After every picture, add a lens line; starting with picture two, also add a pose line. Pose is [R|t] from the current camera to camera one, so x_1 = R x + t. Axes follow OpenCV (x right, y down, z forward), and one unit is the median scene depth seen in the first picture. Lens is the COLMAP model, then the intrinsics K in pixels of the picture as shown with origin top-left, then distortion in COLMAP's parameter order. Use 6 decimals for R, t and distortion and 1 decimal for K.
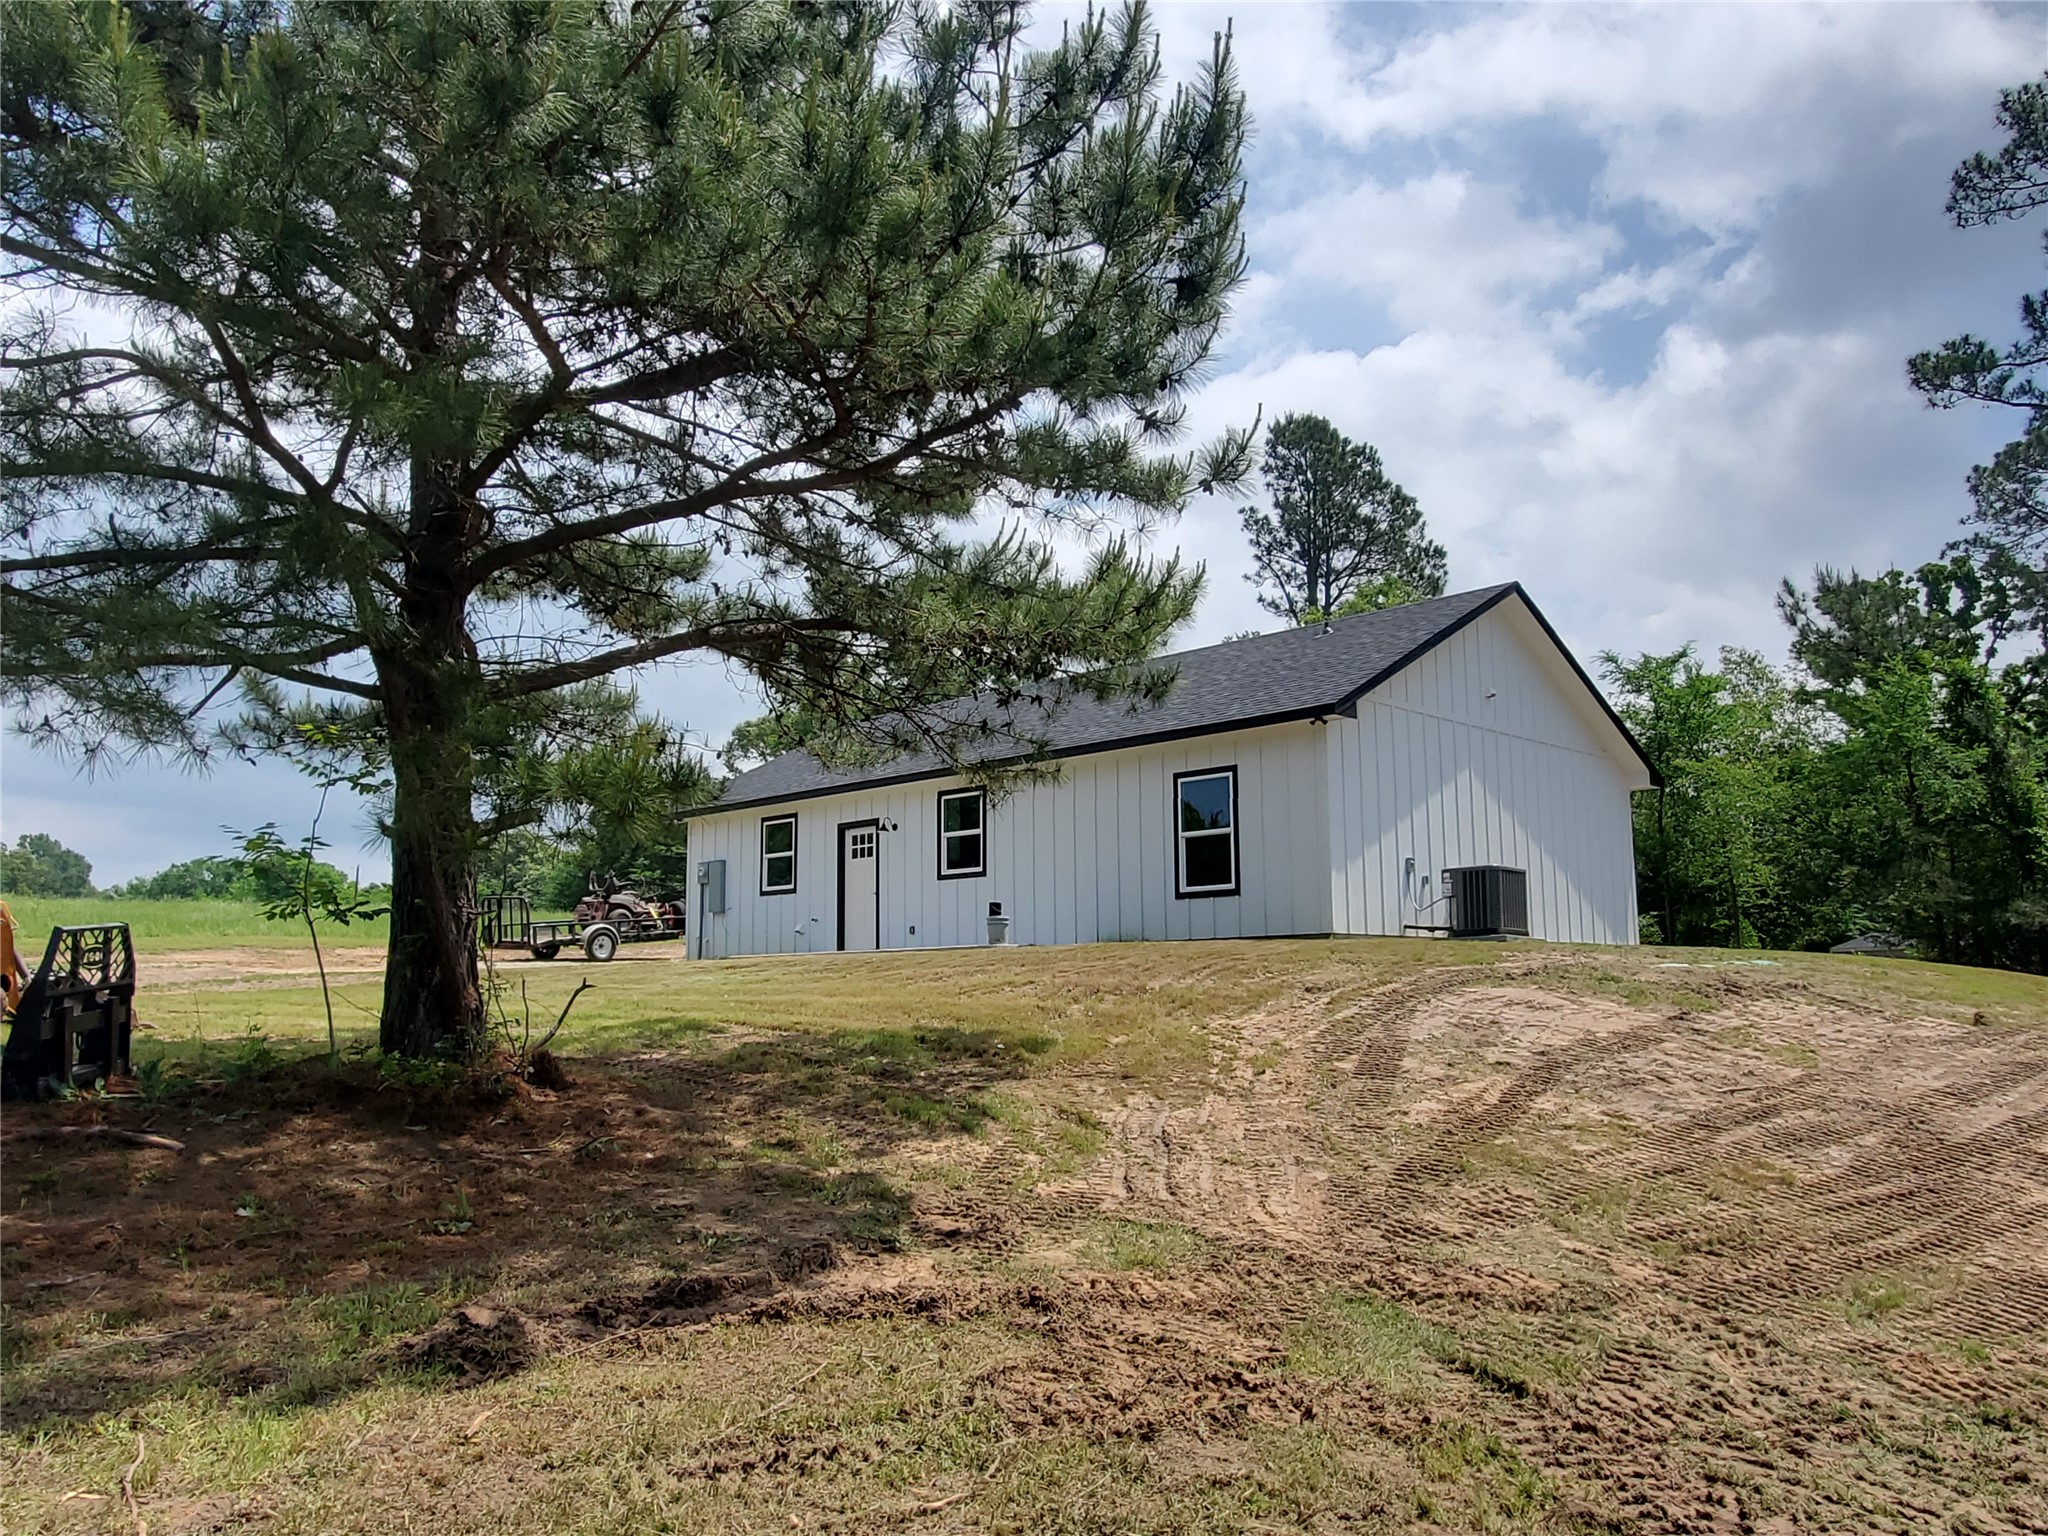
lens RADIAL K [[1531.1, 0, 1037.0], [0, 1531.1, 760.3], [0, 0, 1]] dist [0.012258, 0.001652]
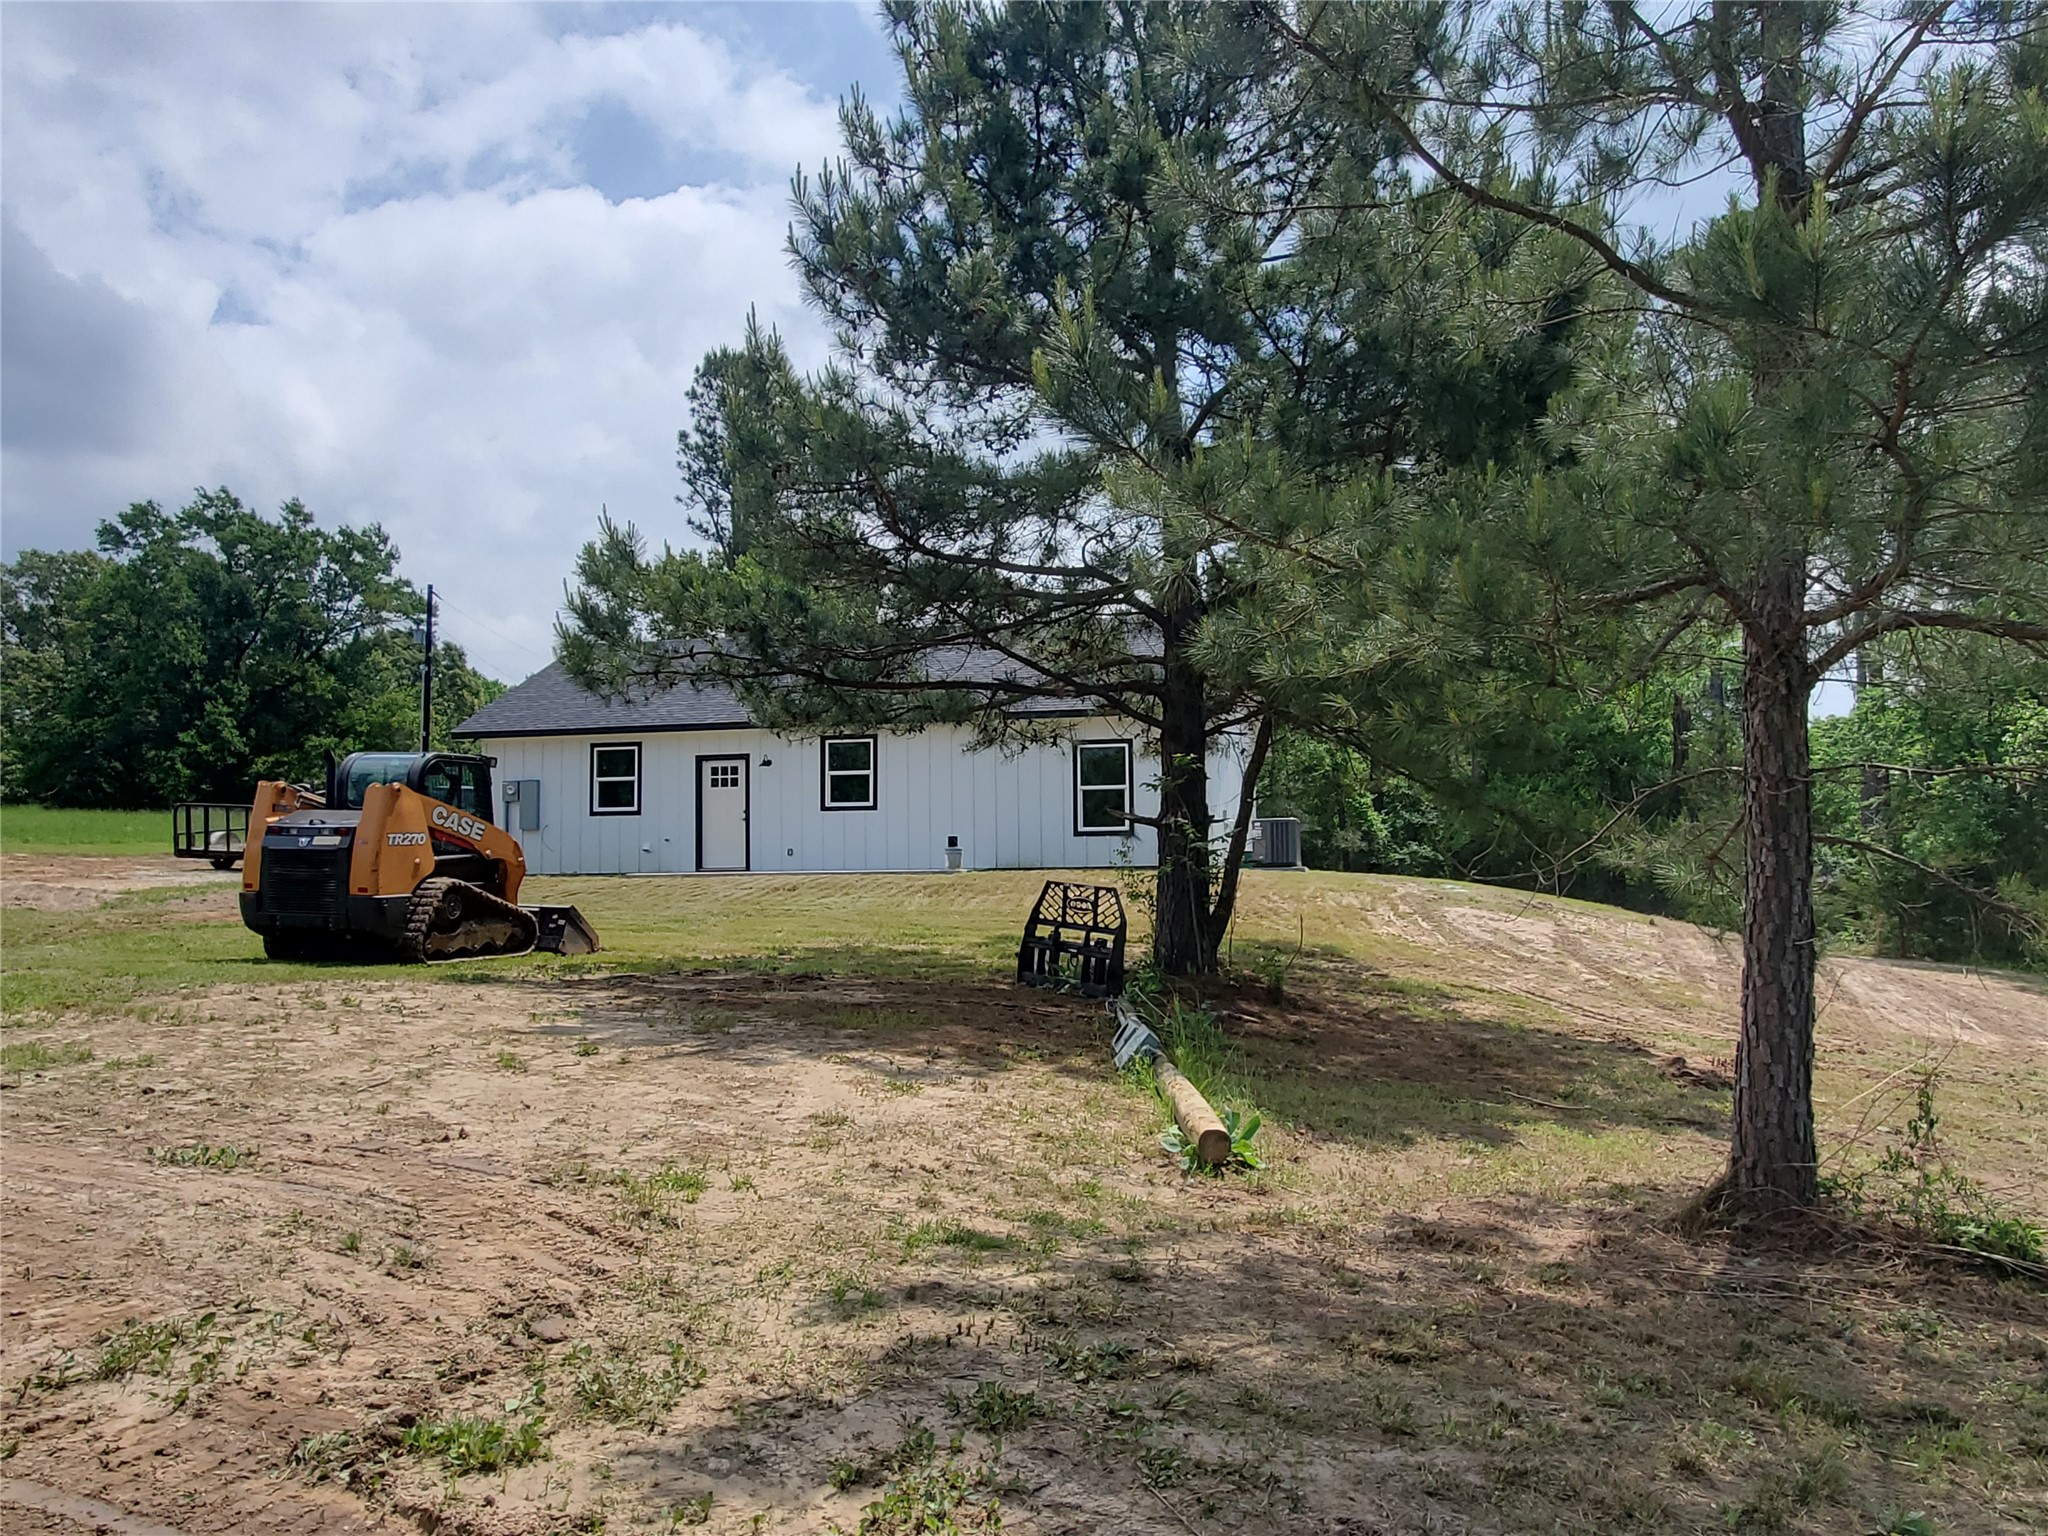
lens RADIAL K [[1531.1, 0, 1030.0], [0, 1531.1, 774.6], [0, 0, 1]] dist [0.012258, 0.001652]
pose [[0.842447, 0.035805, 0.537588, -0.532106], [-0.079225, 0.995176, 0.057871, -0.028528], [-0.532922, -0.091343, 0.841219, -0.067178]]
